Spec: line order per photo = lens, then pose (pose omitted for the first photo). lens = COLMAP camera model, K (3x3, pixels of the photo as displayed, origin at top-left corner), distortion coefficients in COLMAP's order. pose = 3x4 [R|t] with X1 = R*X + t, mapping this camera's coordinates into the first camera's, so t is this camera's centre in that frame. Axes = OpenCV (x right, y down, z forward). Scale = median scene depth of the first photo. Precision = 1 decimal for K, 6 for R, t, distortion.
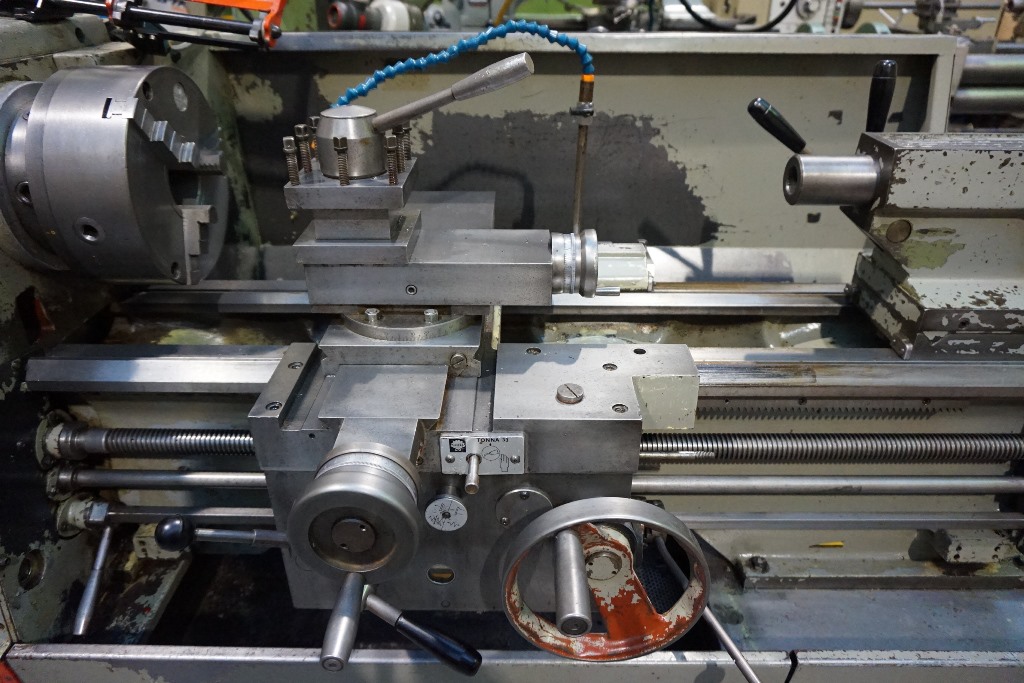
lens RADIAL K [[690.5, 0, 512.0], [0, 690.5, 341.5], [0, 0, 1]] dist [-0.048025, 0.031183]
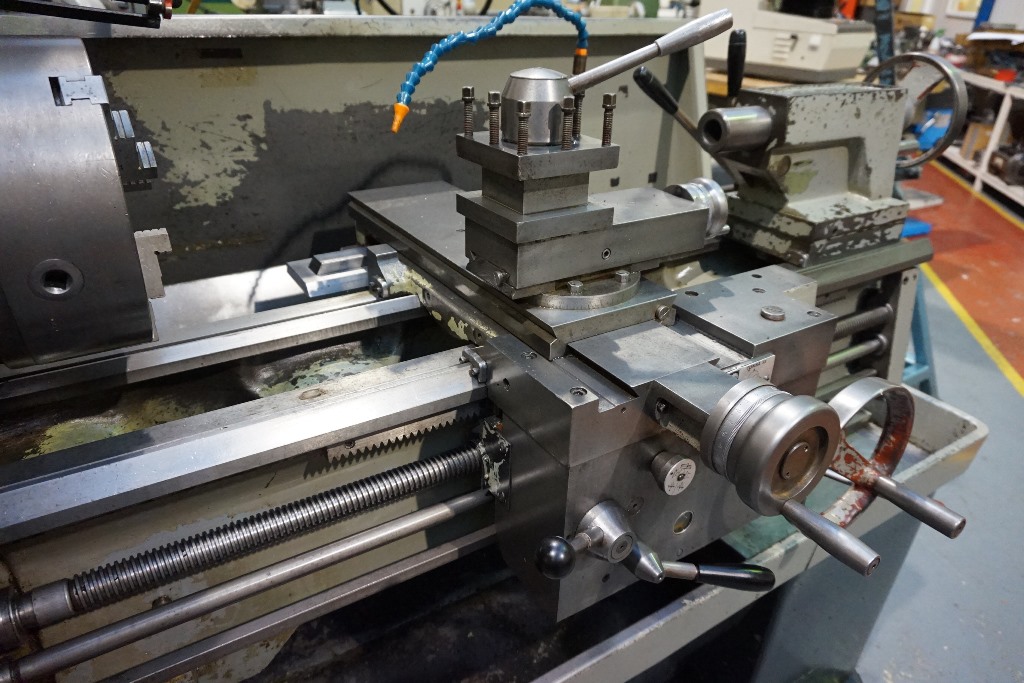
lens RADIAL K [[690.6, 0, 509.4], [0, 690.6, 341.9], [0, 0, 1]] dist [-0.049929, 0.039761]
pose [[0.839039, -0.227909, 0.494036, -0.456837], [0.238712, 0.970175, 0.042149, -0.020427], [-0.488907, 0.082568, 0.868419, 0.170379]]
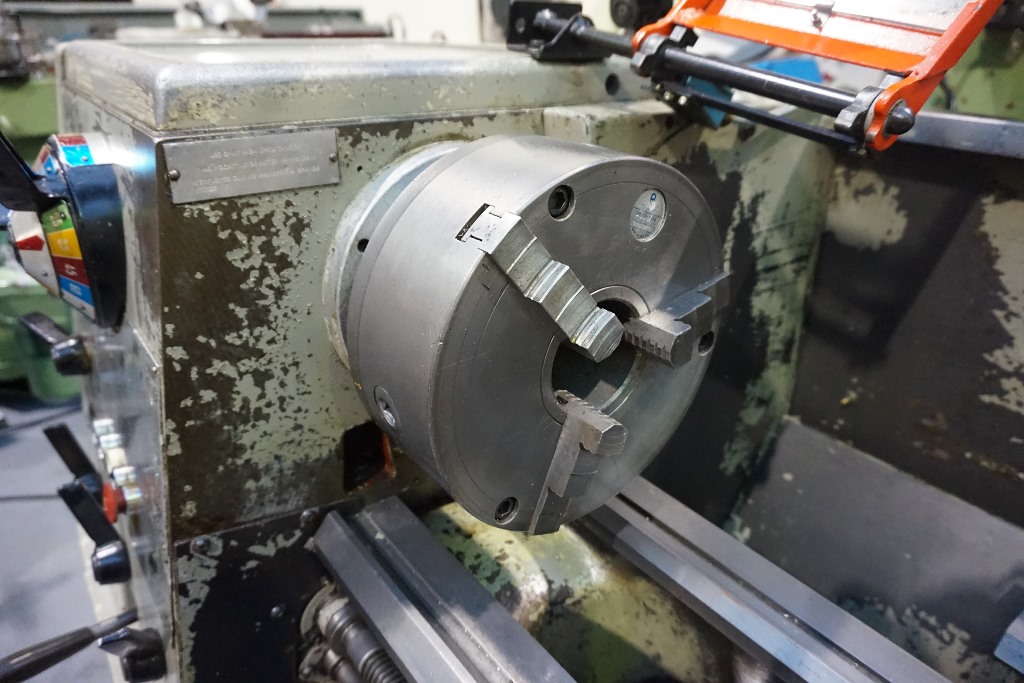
lens RADIAL K [[690.6, 0, 509.4], [0, 690.6, 341.9], [0, 0, 1]] dist [-0.049929, 0.039761]
pose [[0.612763, 0.346473, -0.710266, -0.123827], [-0.395138, 0.912679, 0.104317, -0.244588], [0.684389, 0.216732, 0.696161, 0.500591]]
